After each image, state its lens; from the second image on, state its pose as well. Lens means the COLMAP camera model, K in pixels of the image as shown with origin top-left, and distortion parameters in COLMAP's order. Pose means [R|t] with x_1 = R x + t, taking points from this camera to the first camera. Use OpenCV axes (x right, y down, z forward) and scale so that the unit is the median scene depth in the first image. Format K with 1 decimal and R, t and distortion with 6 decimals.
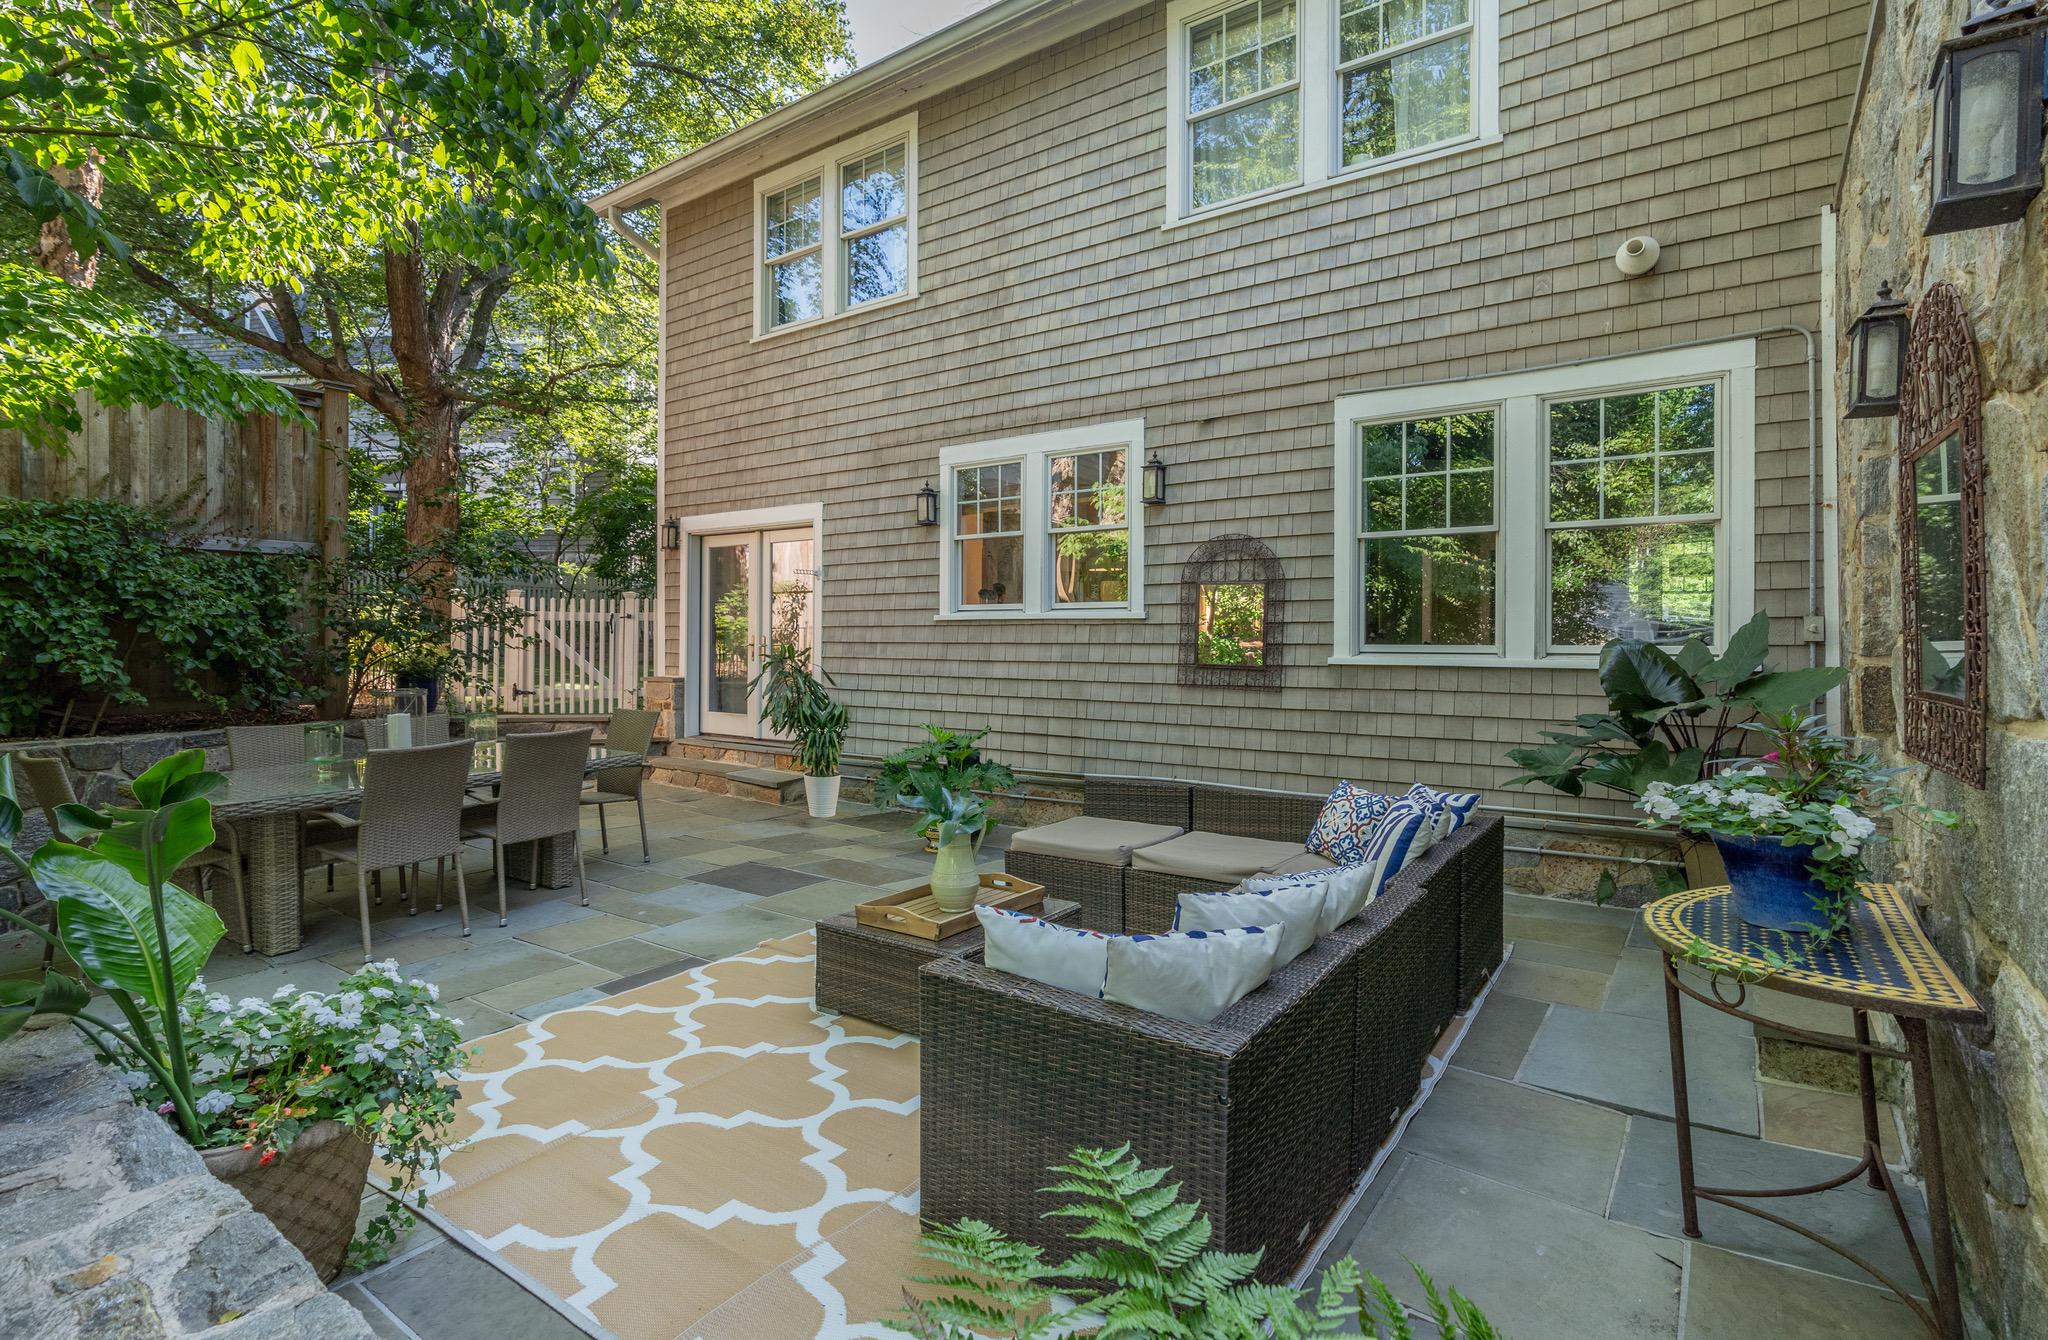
lens RADIAL K [[957.6, 0, 1086.8], [0, 957.6, 639.4], [0, 0, 1]] dist [-0.004058, 0.000061]
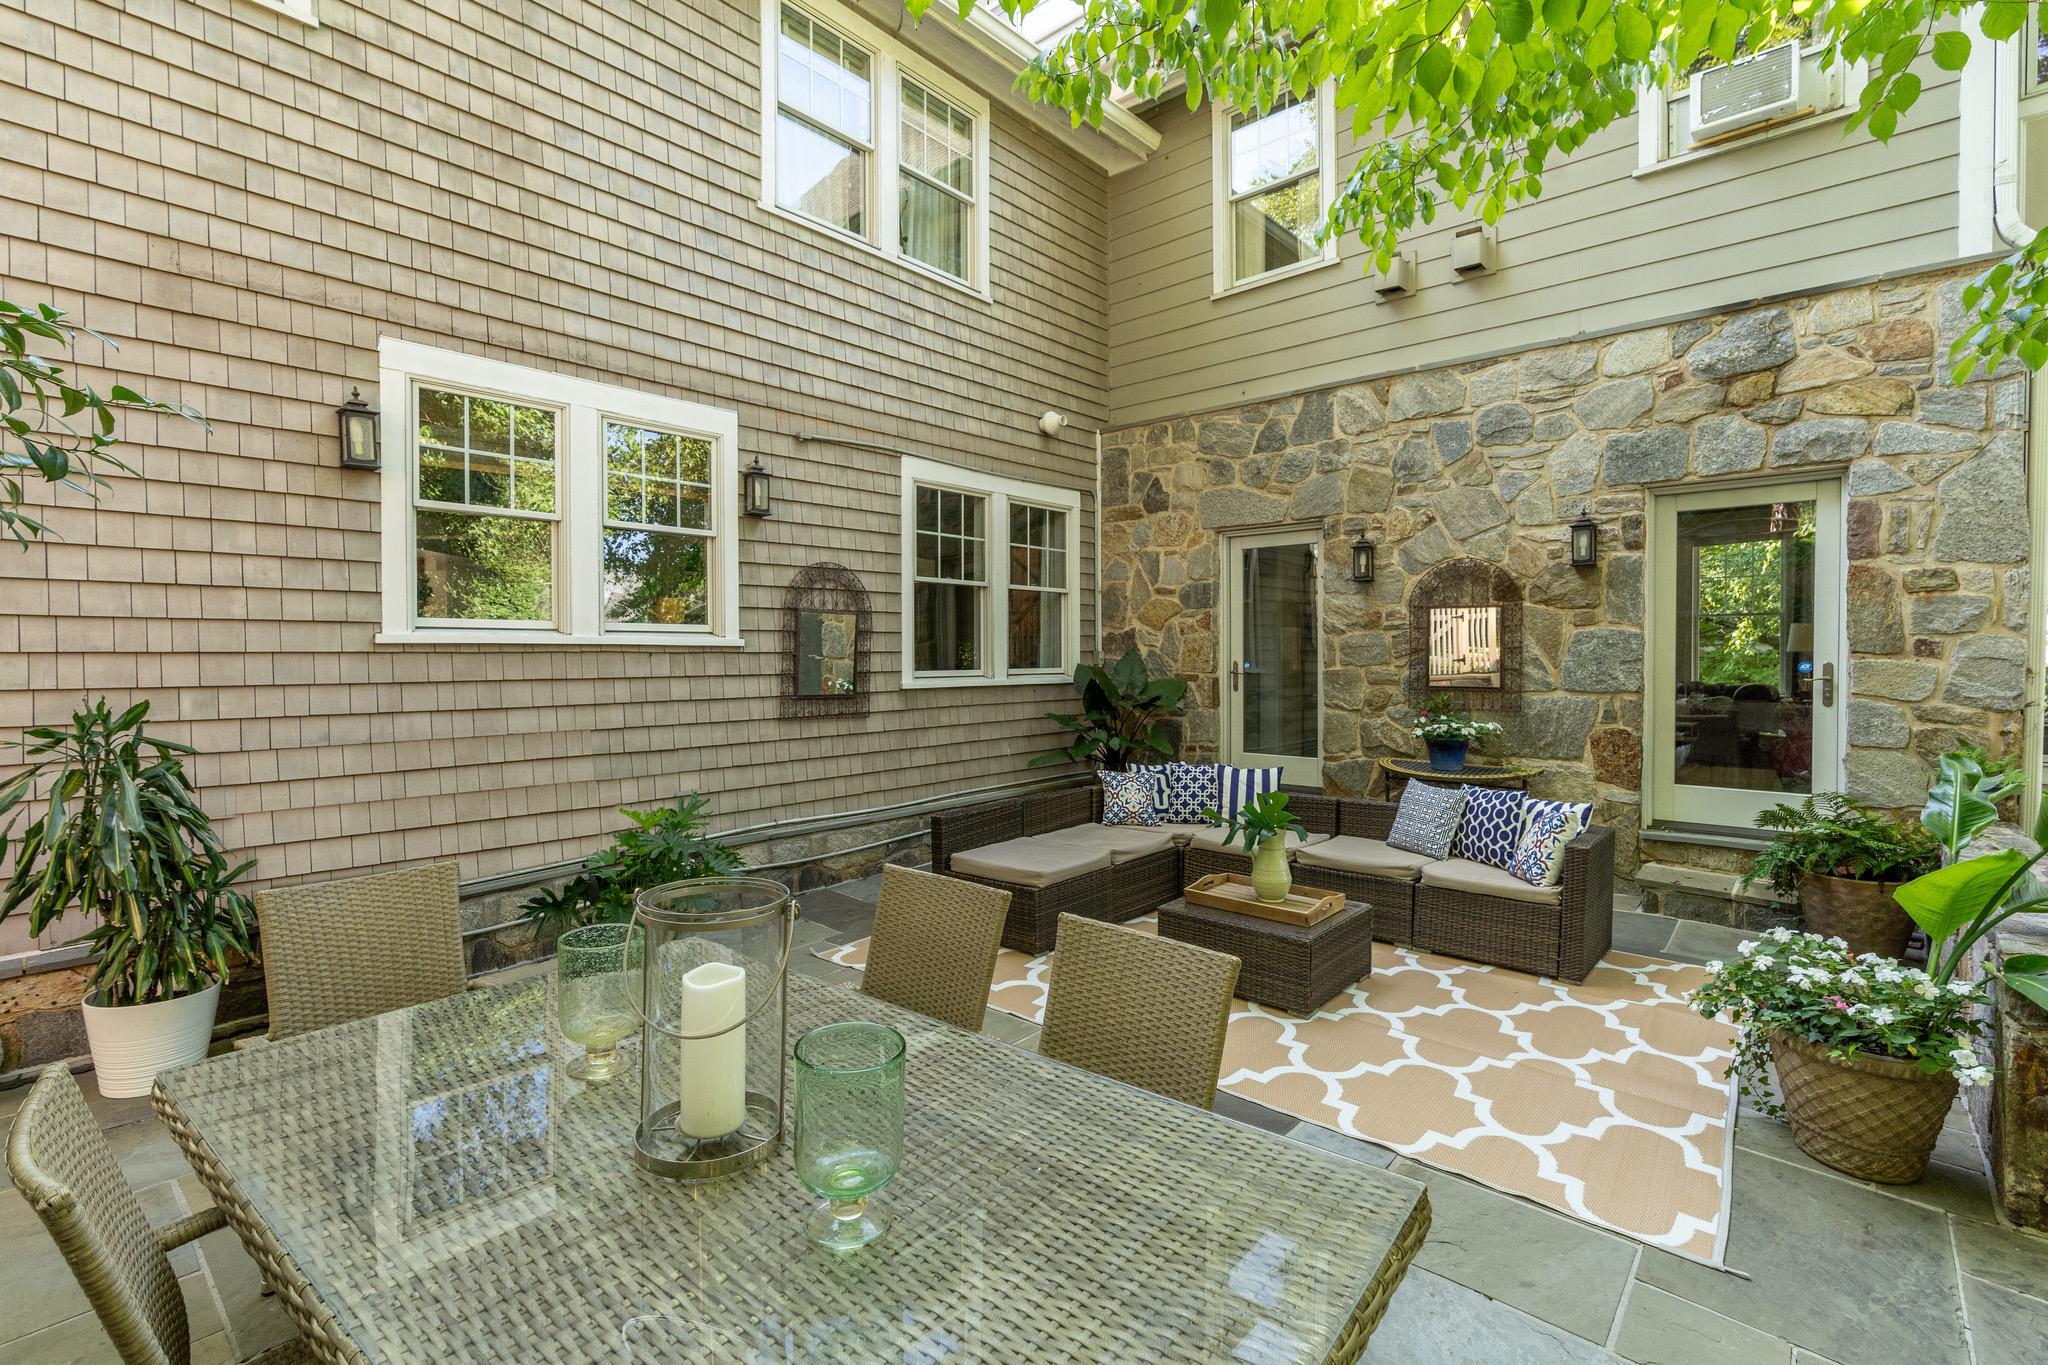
lens RADIAL K [[939.6, 0, 1018.6], [0, 939.6, 662.5], [0, 0, 1]] dist [0.000180, 0.001275]
pose [[0.135161, -0.013934, 0.990726, -0.780018], [0.000046, 0.999901, 0.014057, -0.019754], [-0.990824, -0.001855, 0.135148, 0.666922]]
